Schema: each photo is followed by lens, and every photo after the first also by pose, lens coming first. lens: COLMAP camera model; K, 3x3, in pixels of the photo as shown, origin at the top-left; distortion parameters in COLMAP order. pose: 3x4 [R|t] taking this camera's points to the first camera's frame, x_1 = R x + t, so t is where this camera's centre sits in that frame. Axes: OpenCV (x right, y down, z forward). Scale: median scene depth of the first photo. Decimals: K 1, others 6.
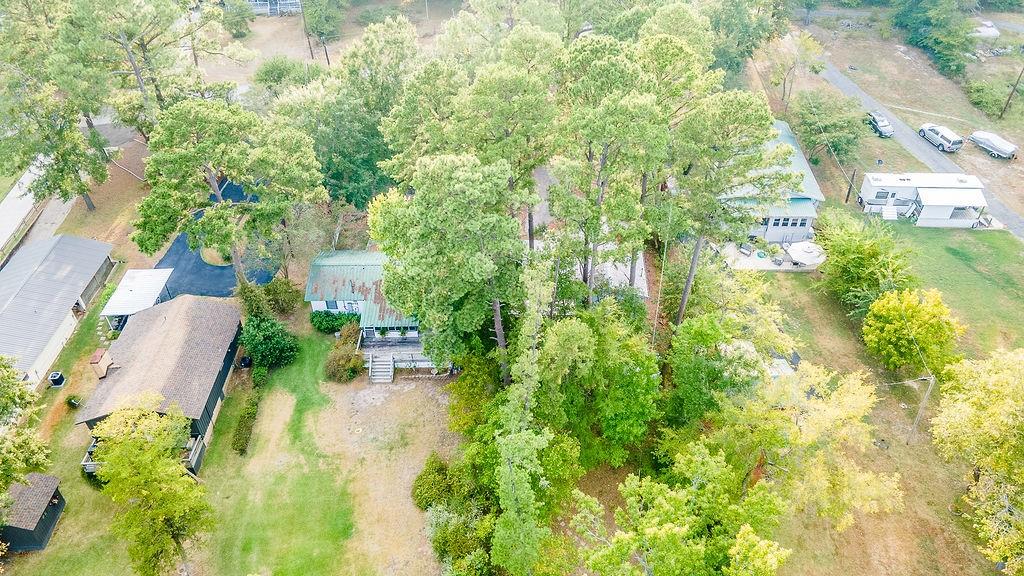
lens RADIAL K [[741.3, 0, 517.3], [0, 741.3, 291.6], [0, 0, 1]] dist [0.009928, 0.062526]
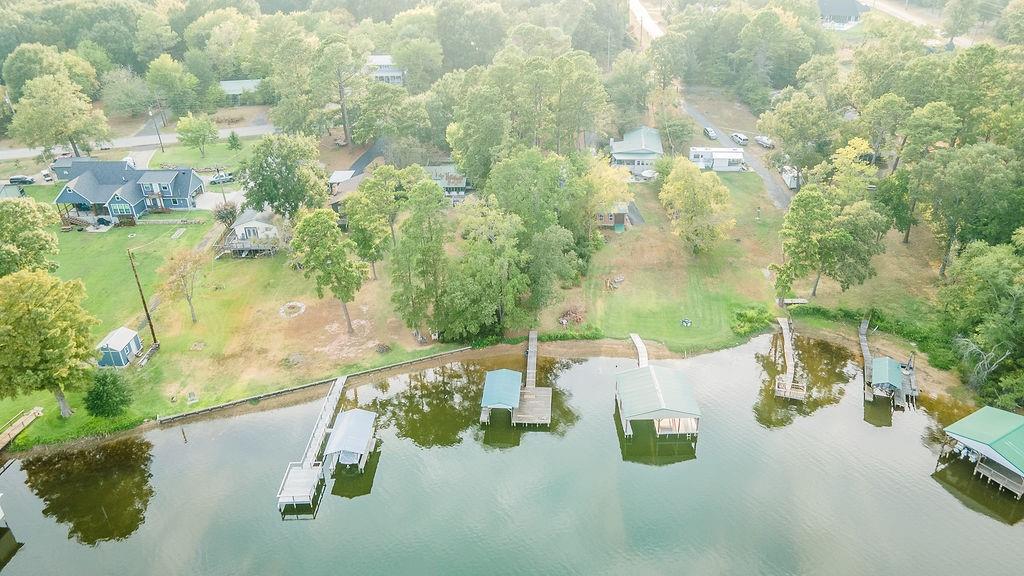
lens RADIAL K [[740.4, 0, 519.4], [0, 740.4, 290.4], [0, 0, 1]] dist [0.028221, 0.025078]
pose [[0.998889, 0.016811, -0.044018, 0.114489], [-0.024585, 0.982894, -0.182524, 0.633564], [0.040197, 0.183403, 0.982216, -0.960708]]
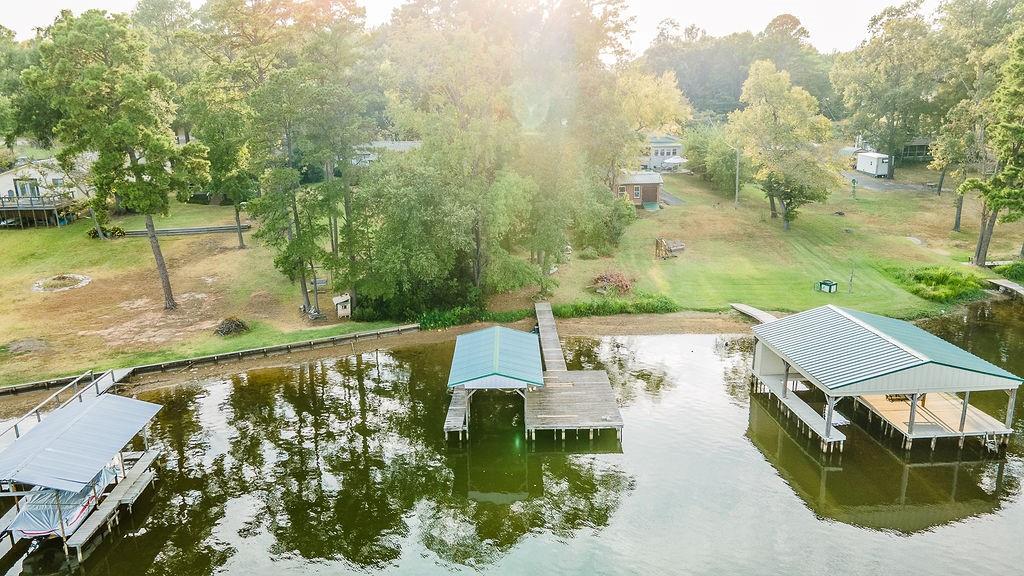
lens RADIAL K [[750.5, 0, 518.2], [0, 750.5, 280.2], [0, 0, 1]] dist [0.003499, 0.075988]
pose [[0.999579, -0.004869, 0.028612, 0.035502], [0.016396, 0.908183, -0.418252, 0.737780], [-0.023948, 0.418544, 0.907881, -0.218227]]
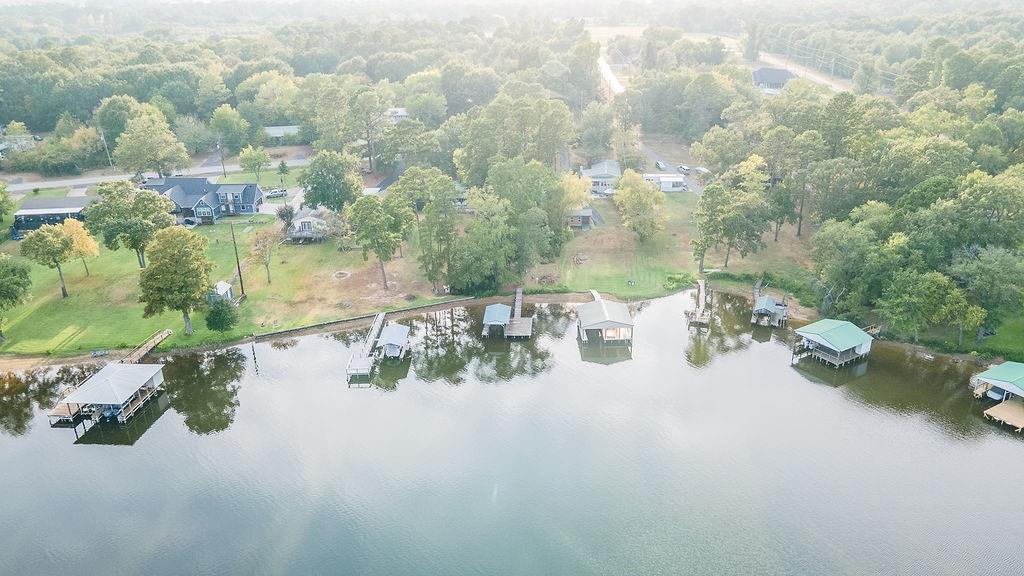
lens RADIAL K [[740.4, 0, 519.4], [0, 740.4, 290.4], [0, 0, 1]] dist [0.028221, 0.025078]
pose [[0.999471, 0.013288, -0.029695, 0.137836], [-0.021008, 0.960569, -0.277246, 0.998044], [0.024840, 0.277723, 0.960340, -1.417300]]
